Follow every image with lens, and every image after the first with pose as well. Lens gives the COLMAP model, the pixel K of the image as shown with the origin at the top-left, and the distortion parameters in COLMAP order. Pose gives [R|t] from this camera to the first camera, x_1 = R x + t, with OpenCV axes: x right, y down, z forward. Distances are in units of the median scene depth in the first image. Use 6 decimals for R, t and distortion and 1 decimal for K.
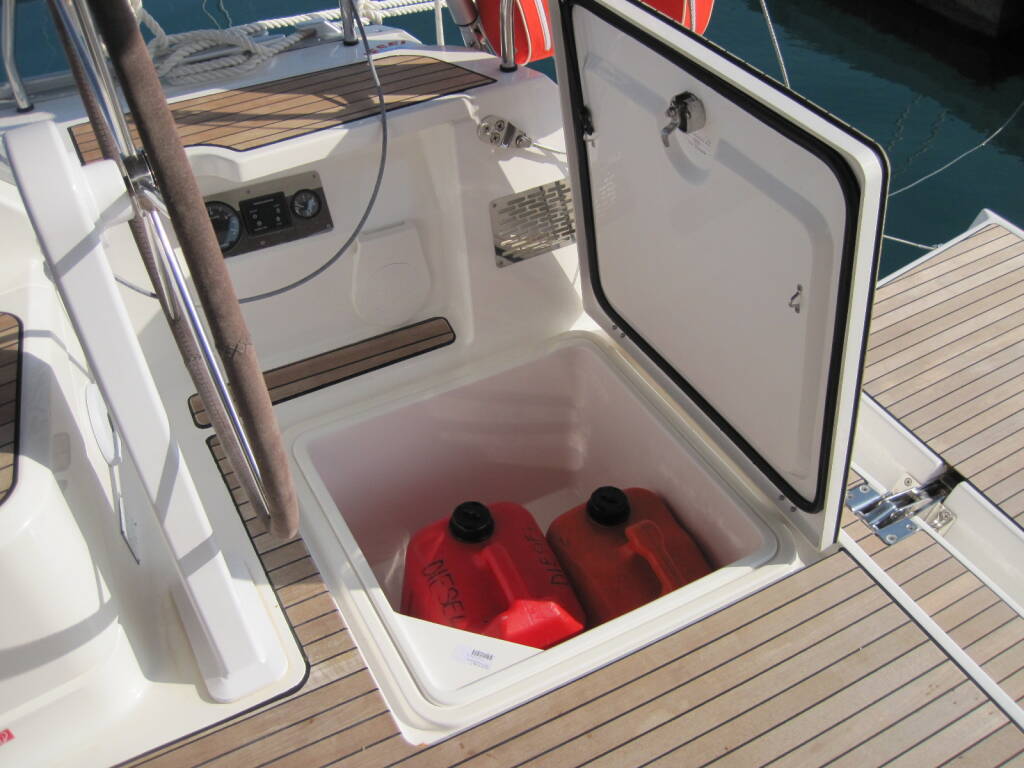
lens RADIAL K [[1060.2, 0, 512.0], [0, 1060.2, 384.0], [0, 0, 1]] dist [-0.184262, 0.202751]
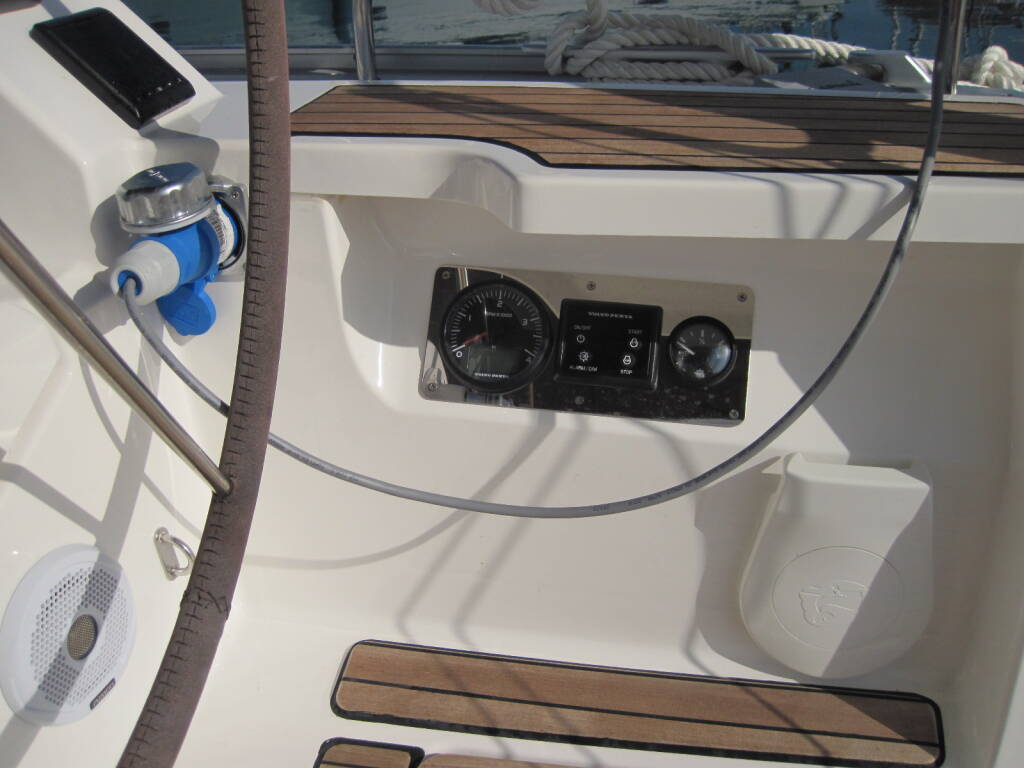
lens RADIAL K [[1045.9, 0, 513.4], [0, 1045.9, 343.9], [0, 0, 1]] dist [-0.178873, 0.162676]
pose [[0.790658, 0.281124, -0.543902, -0.020150], [-0.395428, 0.912694, -0.103084, -0.096704], [0.467437, 0.296578, 0.832793, 0.589050]]
